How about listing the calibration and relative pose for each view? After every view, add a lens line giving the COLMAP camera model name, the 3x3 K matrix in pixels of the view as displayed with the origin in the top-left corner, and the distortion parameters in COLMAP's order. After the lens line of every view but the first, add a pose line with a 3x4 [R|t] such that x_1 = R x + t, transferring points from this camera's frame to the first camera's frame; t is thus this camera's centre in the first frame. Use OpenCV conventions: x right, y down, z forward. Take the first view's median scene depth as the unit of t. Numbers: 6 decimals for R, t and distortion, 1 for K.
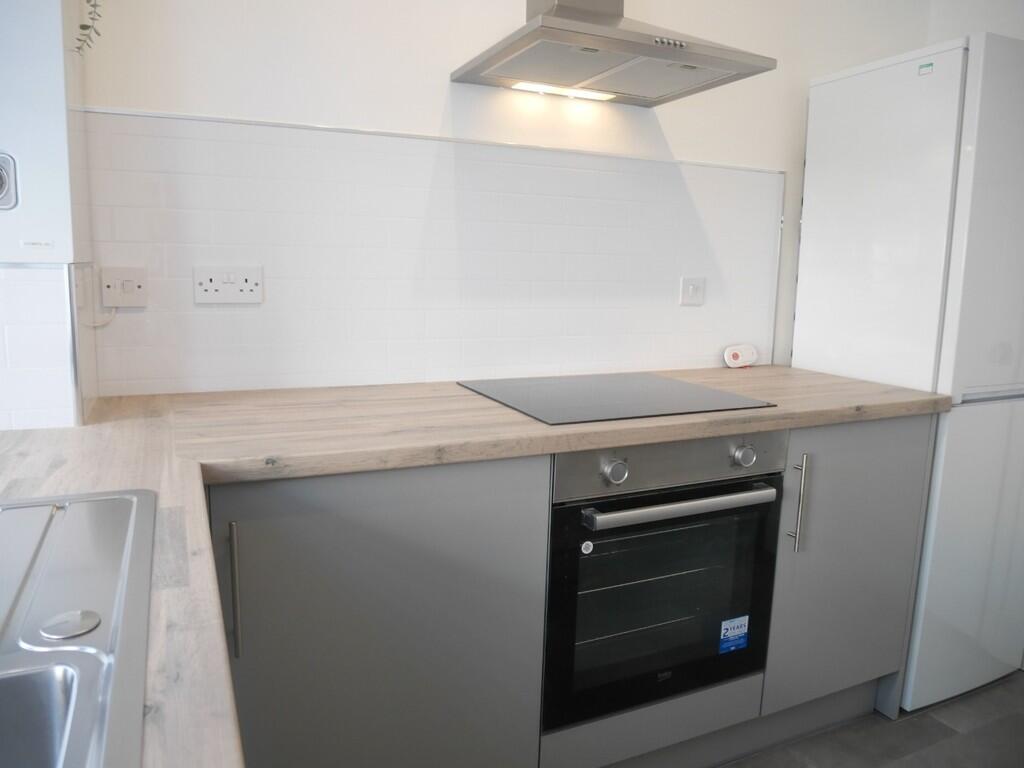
lens RADIAL K [[749.1, 0, 511.2], [0, 749.1, 389.3], [0, 0, 1]] dist [-0.046203, 0.007090]
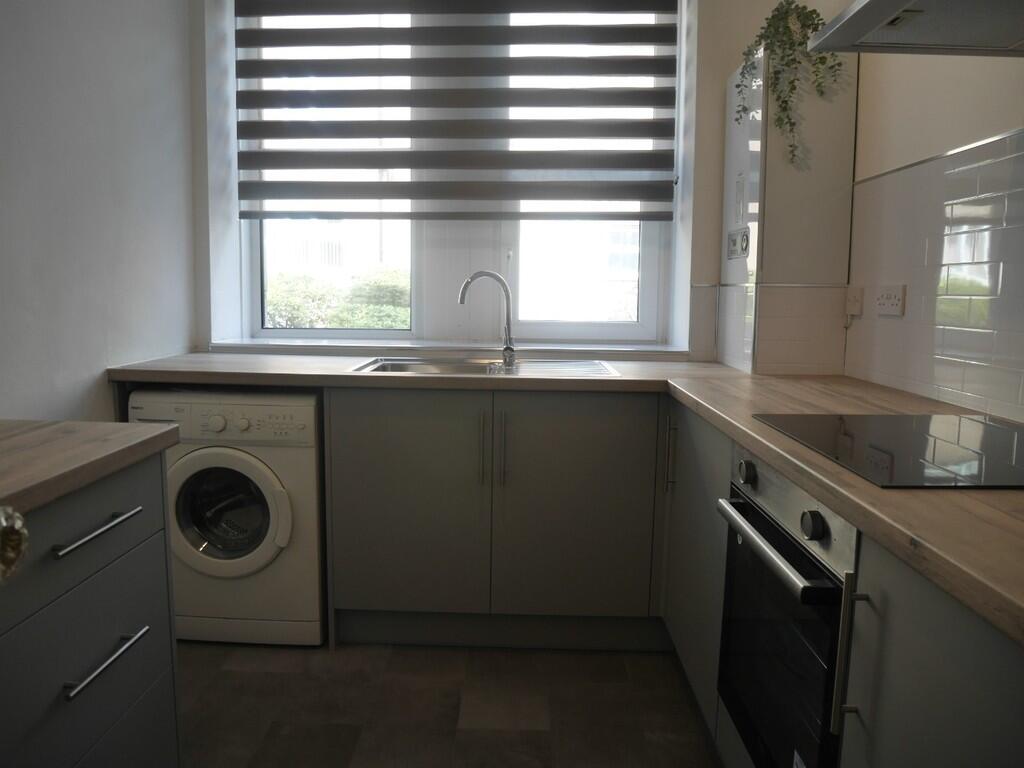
lens RADIAL K [[749.1, 0, 511.2], [0, 749.1, 389.3], [0, 0, 1]] dist [-0.046203, 0.007090]
pose [[-0.442576, 0.094342, -0.891755, 0.985774], [-0.163185, 0.969372, 0.183542, -0.114119], [0.881758, 0.226753, -0.413625, 0.946948]]
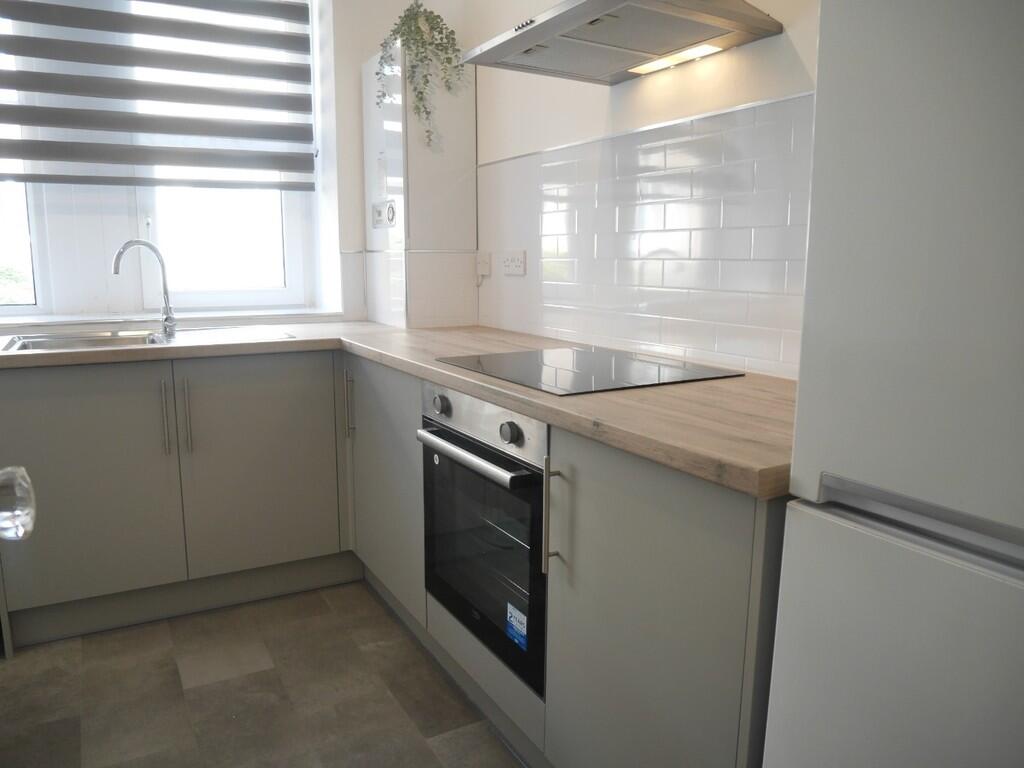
lens RADIAL K [[749.1, 0, 511.2], [0, 749.1, 389.3], [0, 0, 1]] dist [-0.046203, 0.007090]
pose [[0.079638, 0.154122, -0.984837, 1.168689], [-0.162425, 0.976778, 0.139726, -0.094290], [0.983502, 0.148834, 0.102822, 0.836758]]
